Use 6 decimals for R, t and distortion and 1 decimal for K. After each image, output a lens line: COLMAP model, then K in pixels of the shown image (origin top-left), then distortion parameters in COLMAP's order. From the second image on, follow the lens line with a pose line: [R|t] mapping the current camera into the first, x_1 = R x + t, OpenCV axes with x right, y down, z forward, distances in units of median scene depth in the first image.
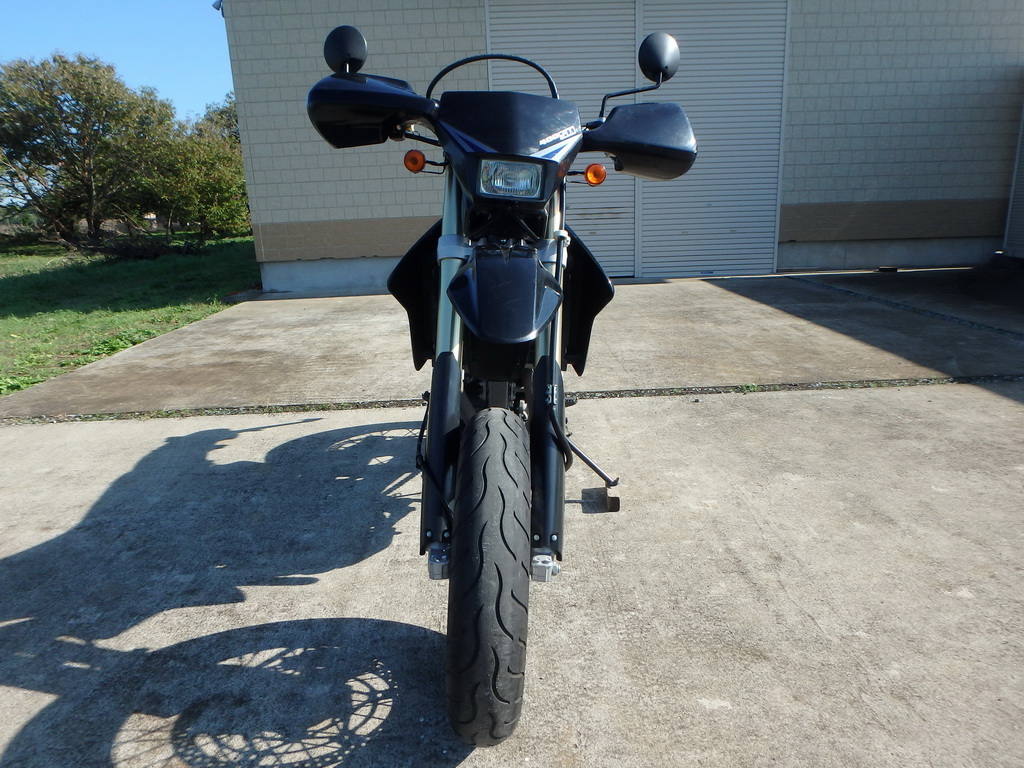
lens RADIAL K [[644.3, 0, 514.1], [0, 644.3, 380.5], [0, 0, 1]] dist [-0.033148, 0.000787]
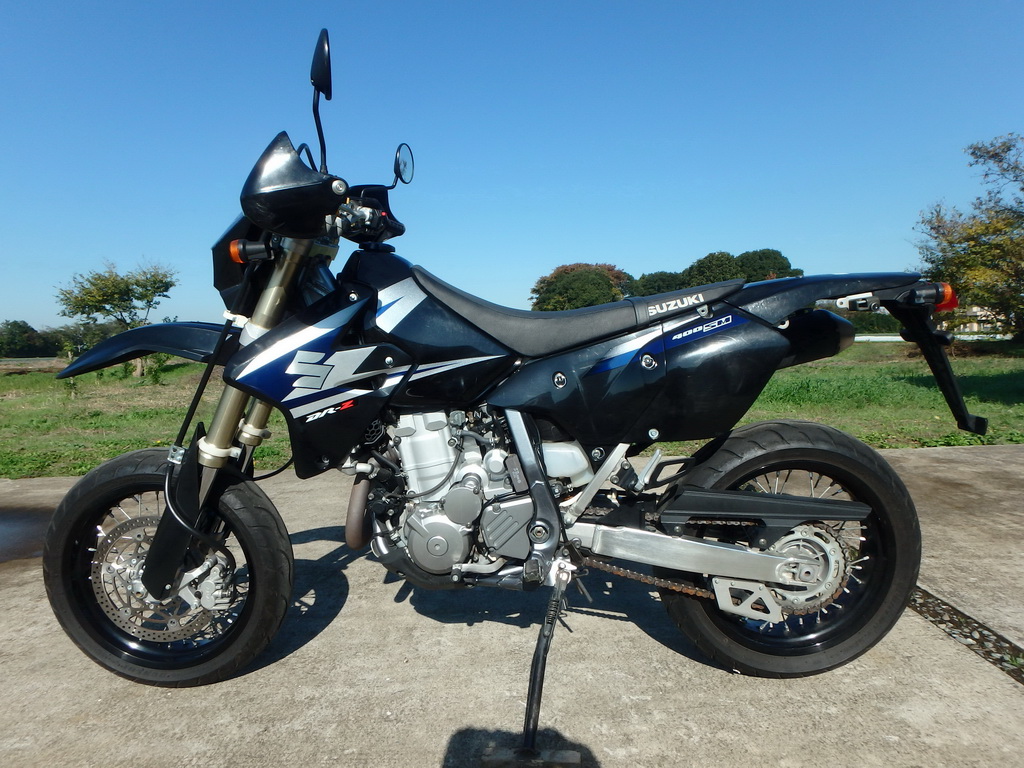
lens RADIAL K [[644.4, 0, 507.7], [0, 644.4, 374.1], [0, 0, 1]] dist [-0.026490, -0.000966]
pose [[-0.030402, 0.089740, -0.995501, 0.541148], [-0.229786, 0.968658, 0.094338, -0.165314], [0.972766, 0.231620, -0.008828, 0.727987]]
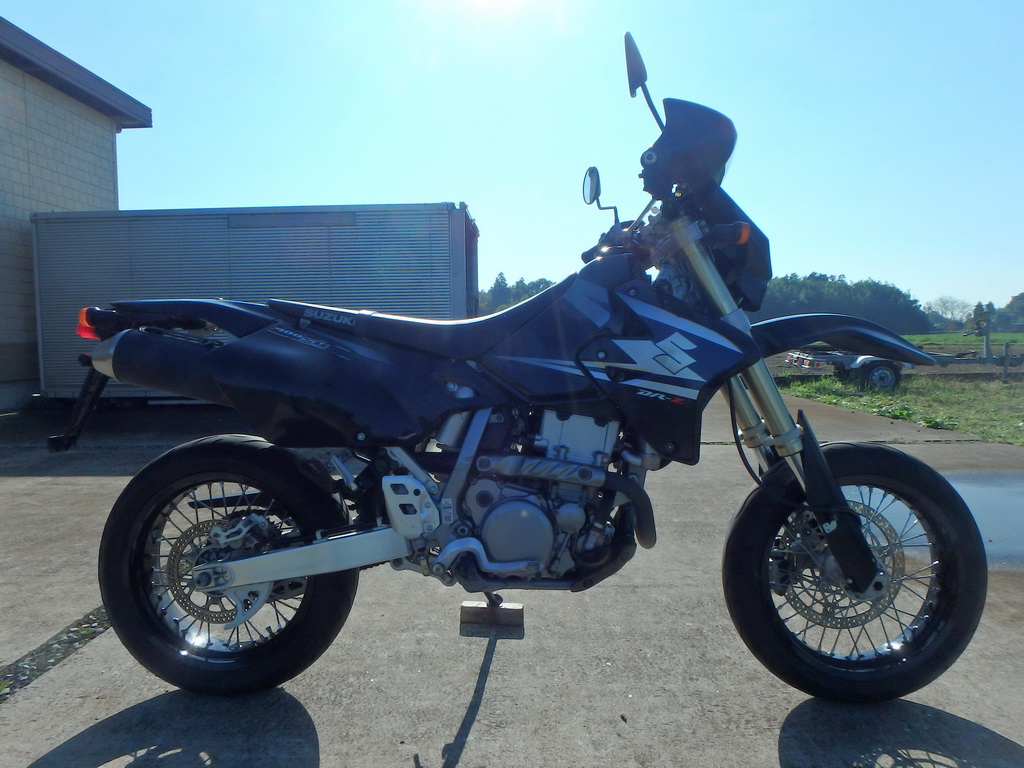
lens RADIAL K [[644.4, 0, 507.7], [0, 644.4, 374.1], [0, 0, 1]] dist [-0.026490, -0.000966]
pose [[0.045332, -0.021449, 0.998742, -0.588485], [0.273026, 0.961971, 0.008267, -0.119463], [-0.960938, 0.272307, 0.049464, 0.678920]]
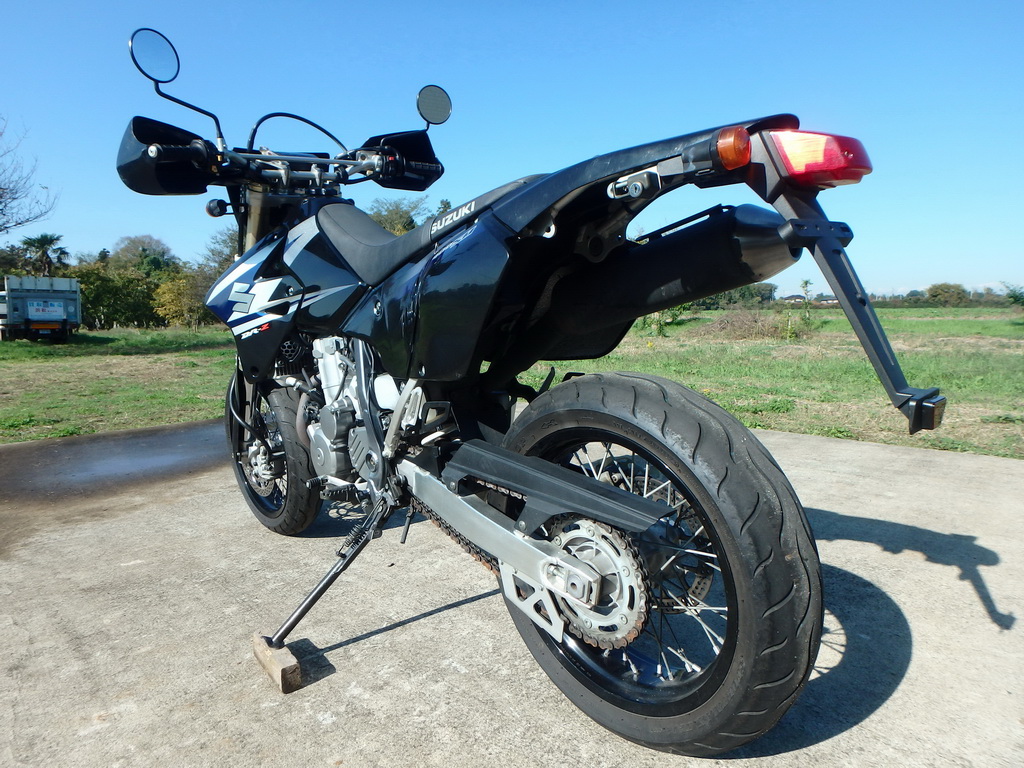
lens RADIAL K [[627.1, 0, 512.0], [0, 627.1, 384.0], [0, 0, 1]] dist [-0.022879, 0.003118]
pose [[-0.730847, 0.124338, -0.671121, 0.284083], [-0.131481, 0.939204, 0.317188, -0.234203], [0.669758, 0.320055, -0.670066, 1.177461]]
